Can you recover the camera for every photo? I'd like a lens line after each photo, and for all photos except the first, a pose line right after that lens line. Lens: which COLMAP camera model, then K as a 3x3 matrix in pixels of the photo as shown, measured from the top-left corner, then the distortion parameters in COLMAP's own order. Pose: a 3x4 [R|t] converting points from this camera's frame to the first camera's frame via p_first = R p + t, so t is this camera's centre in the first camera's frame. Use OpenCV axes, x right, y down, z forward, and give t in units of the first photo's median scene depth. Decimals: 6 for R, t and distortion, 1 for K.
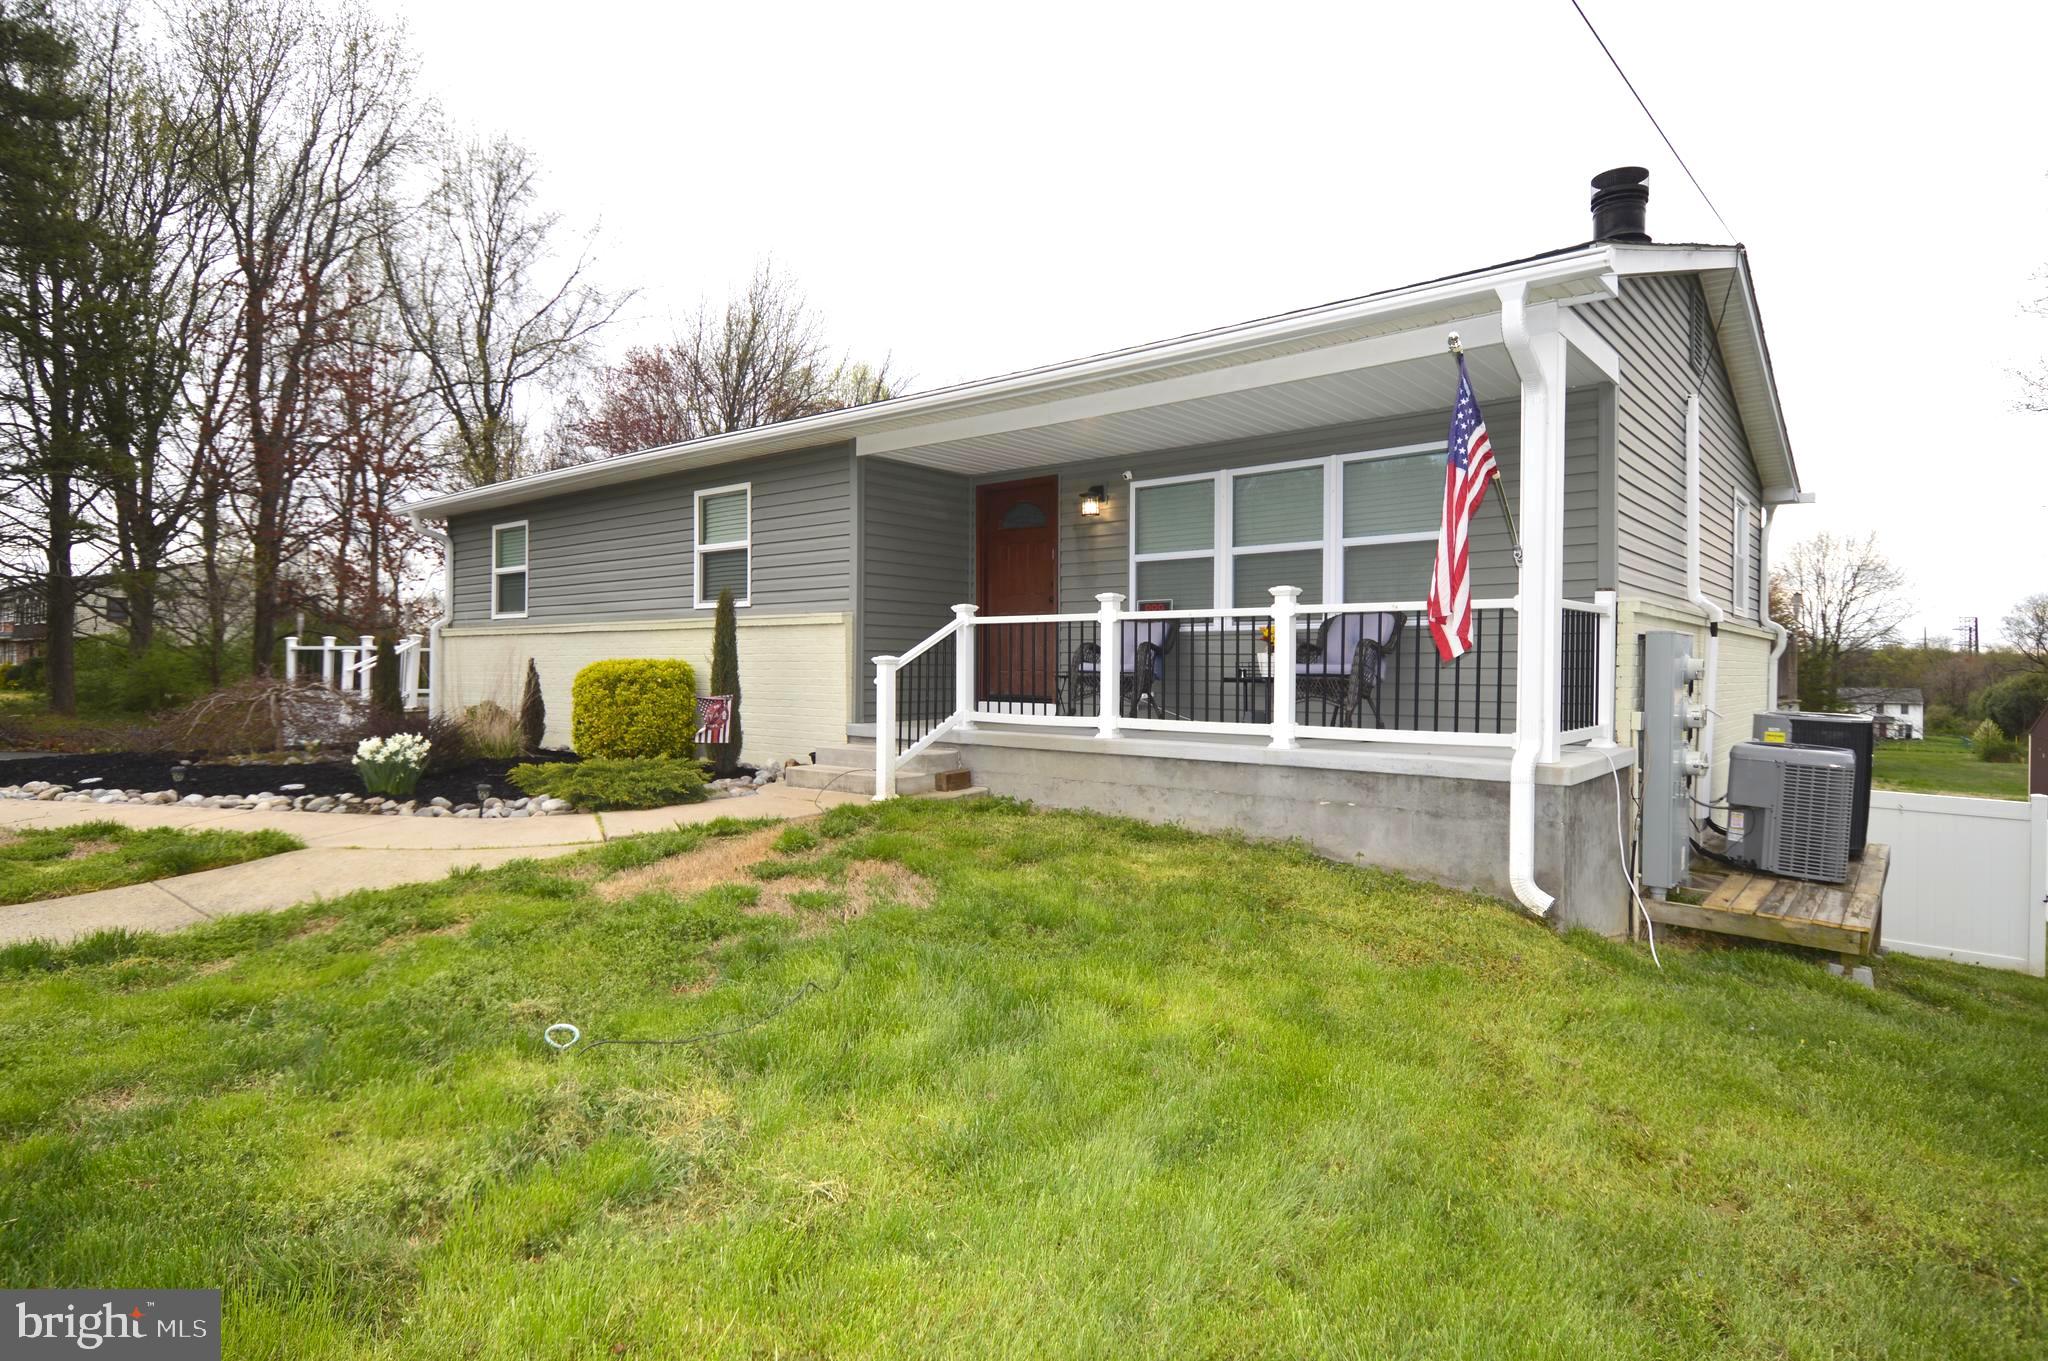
lens RADIAL K [[1084.3, 0, 1022.3], [0, 1084.3, 693.4], [0, 0, 1]] dist [0.010248, -0.019558]
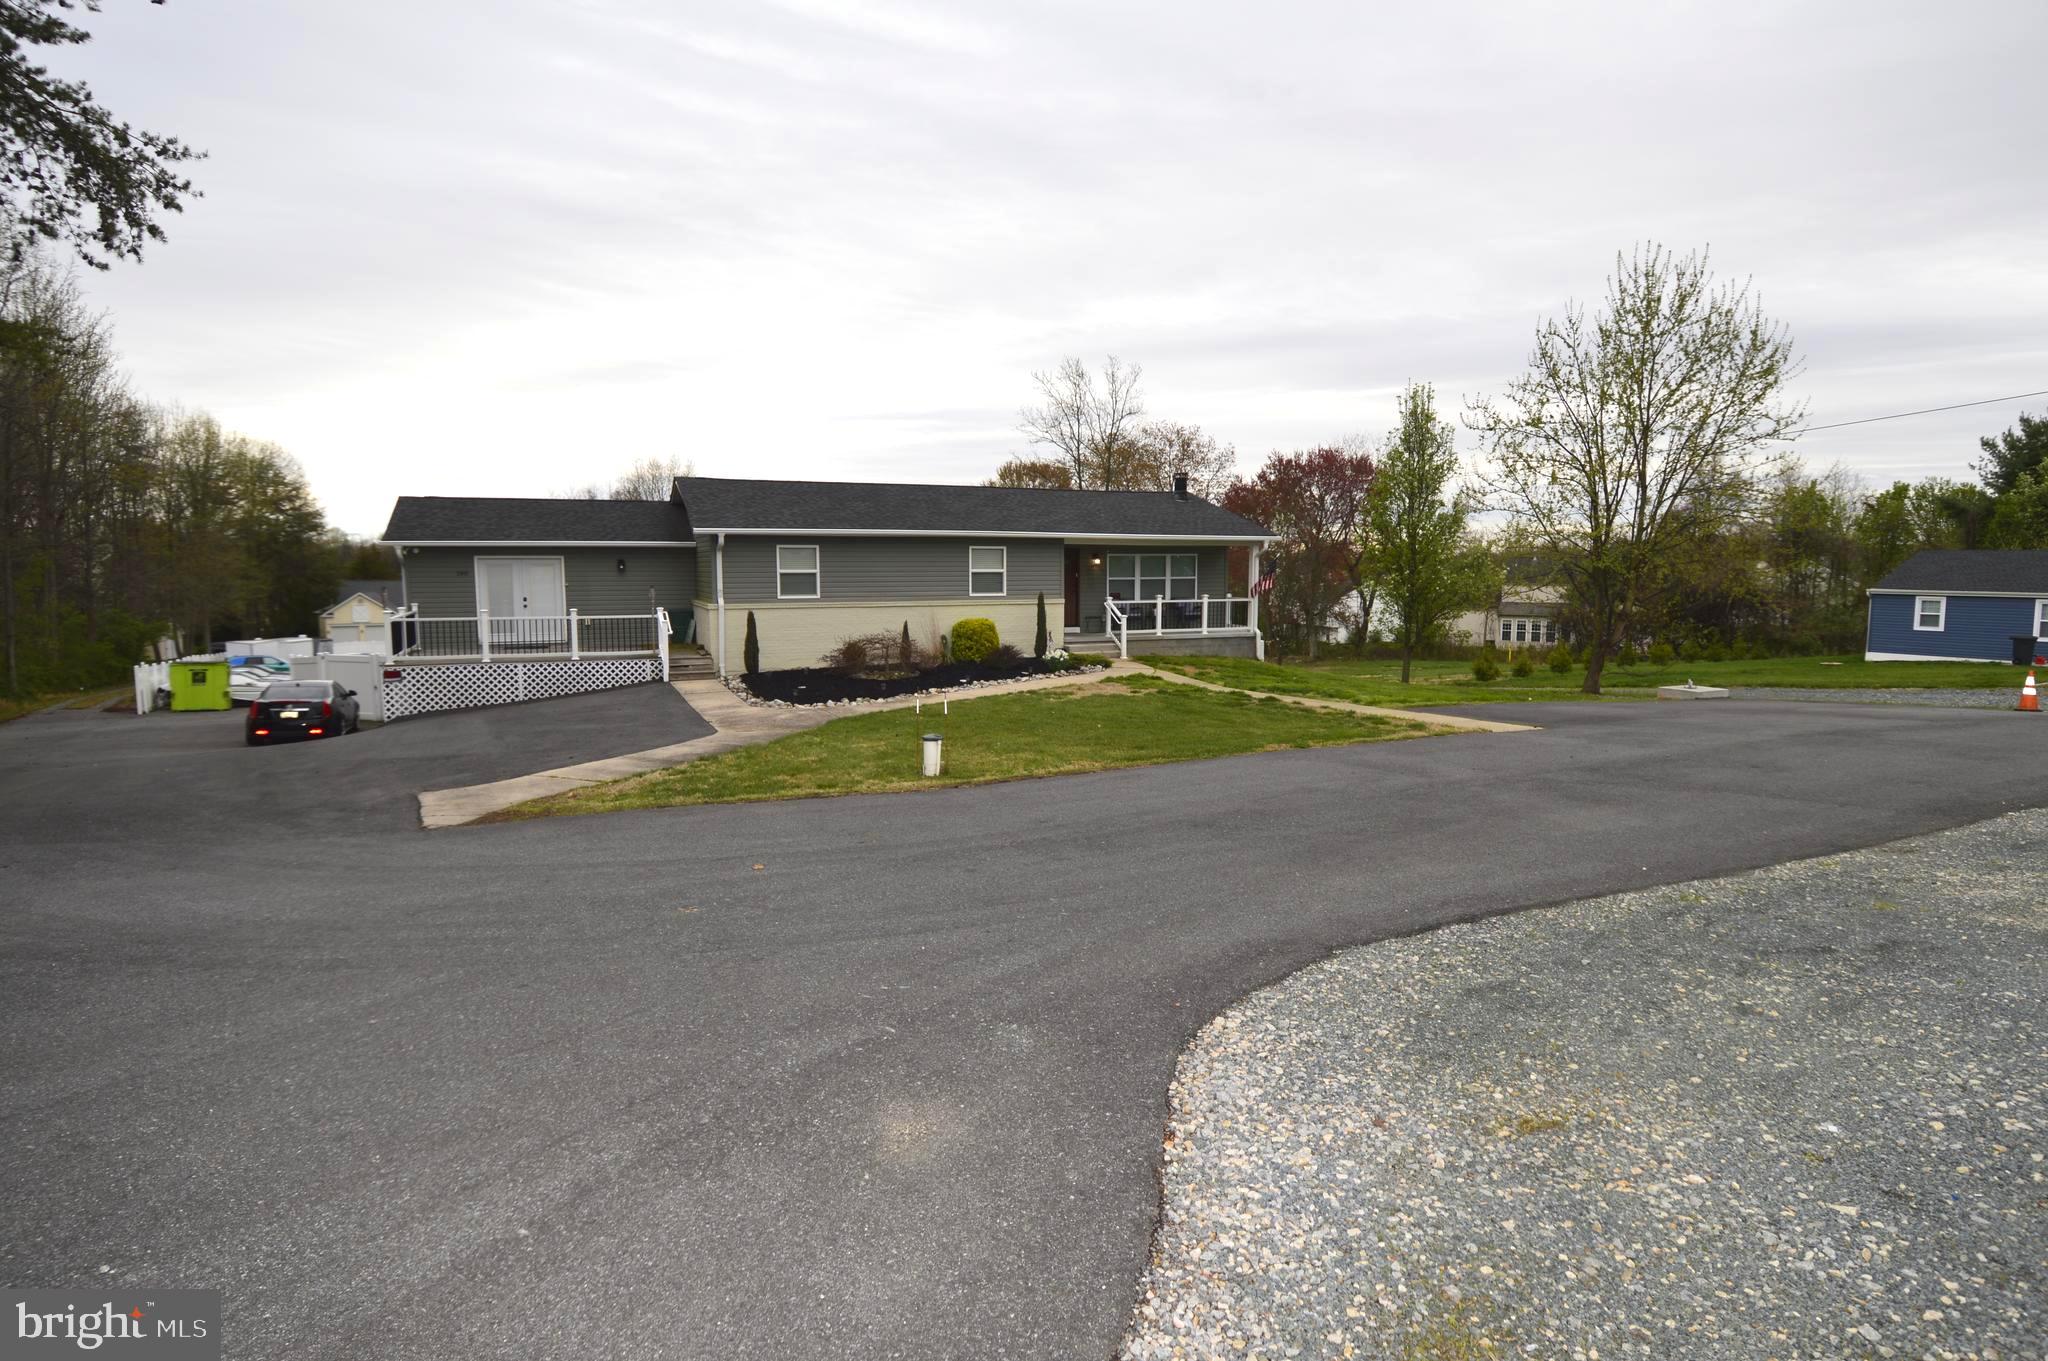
lens RADIAL K [[1084.3, 0, 1041.6], [0, 1084.3, 673.3], [0, 0, 1]] dist [0.010248, -0.019558]
pose [[0.442723, -0.095302, 0.891580, -3.196438], [0.028476, 0.995328, 0.092252, -0.169205], [-0.896206, -0.015454, 0.443368, -0.236123]]
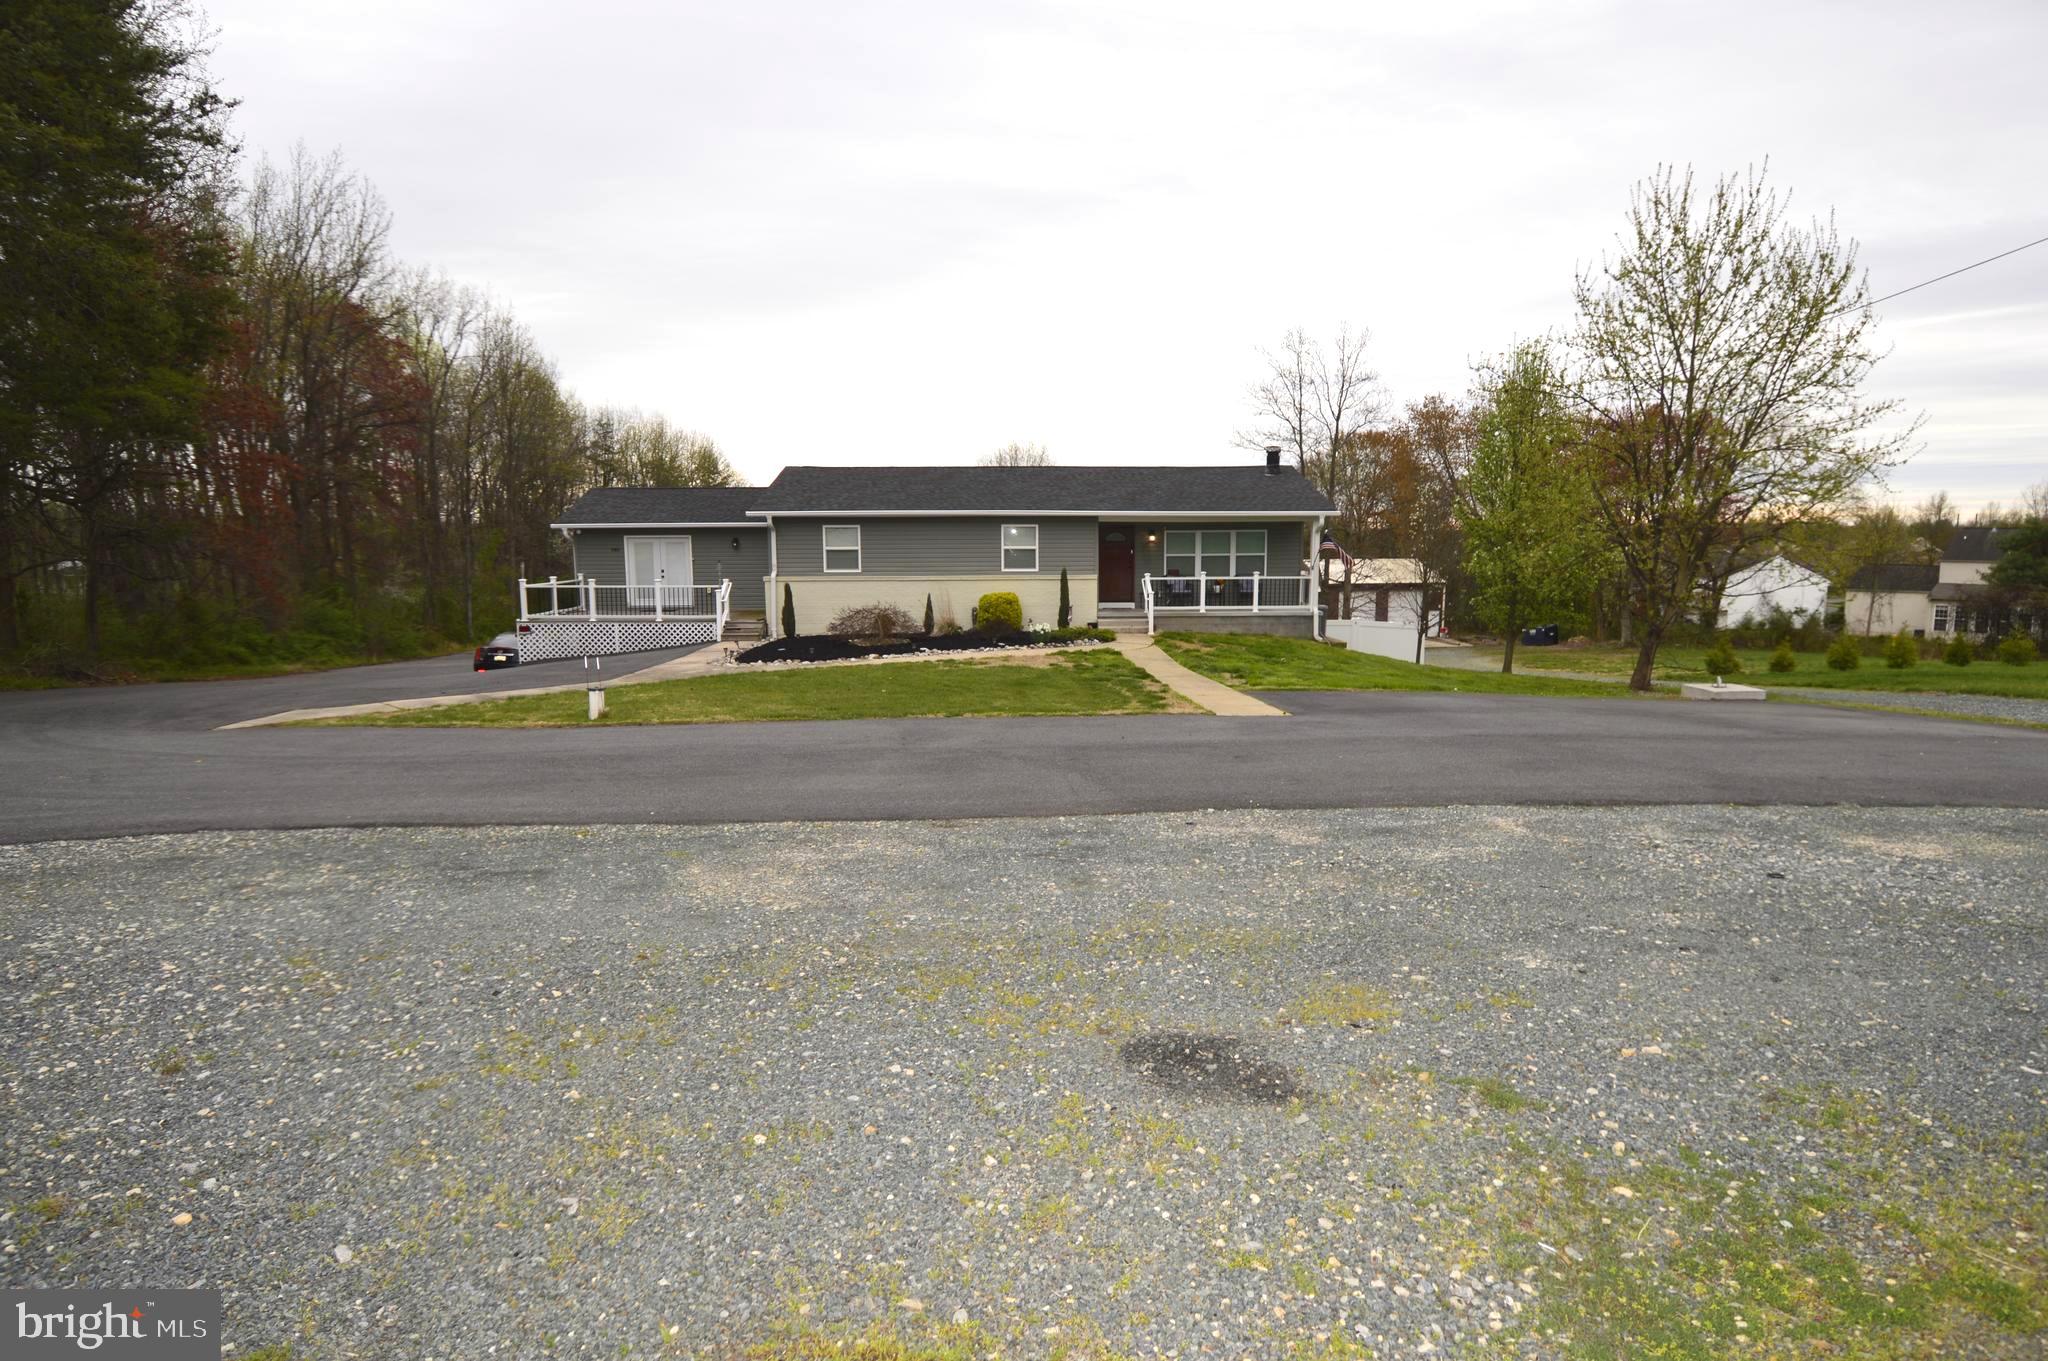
lens RADIAL K [[1084.3, 0, 1050.8], [0, 1084.3, 674.2], [0, 0, 1]] dist [0.010248, -0.019558]
pose [[0.733994, -0.092590, 0.672815, -2.633465], [0.026972, 0.993856, 0.107346, -0.147614], [-0.678620, -0.060644, 0.731982, -1.254841]]
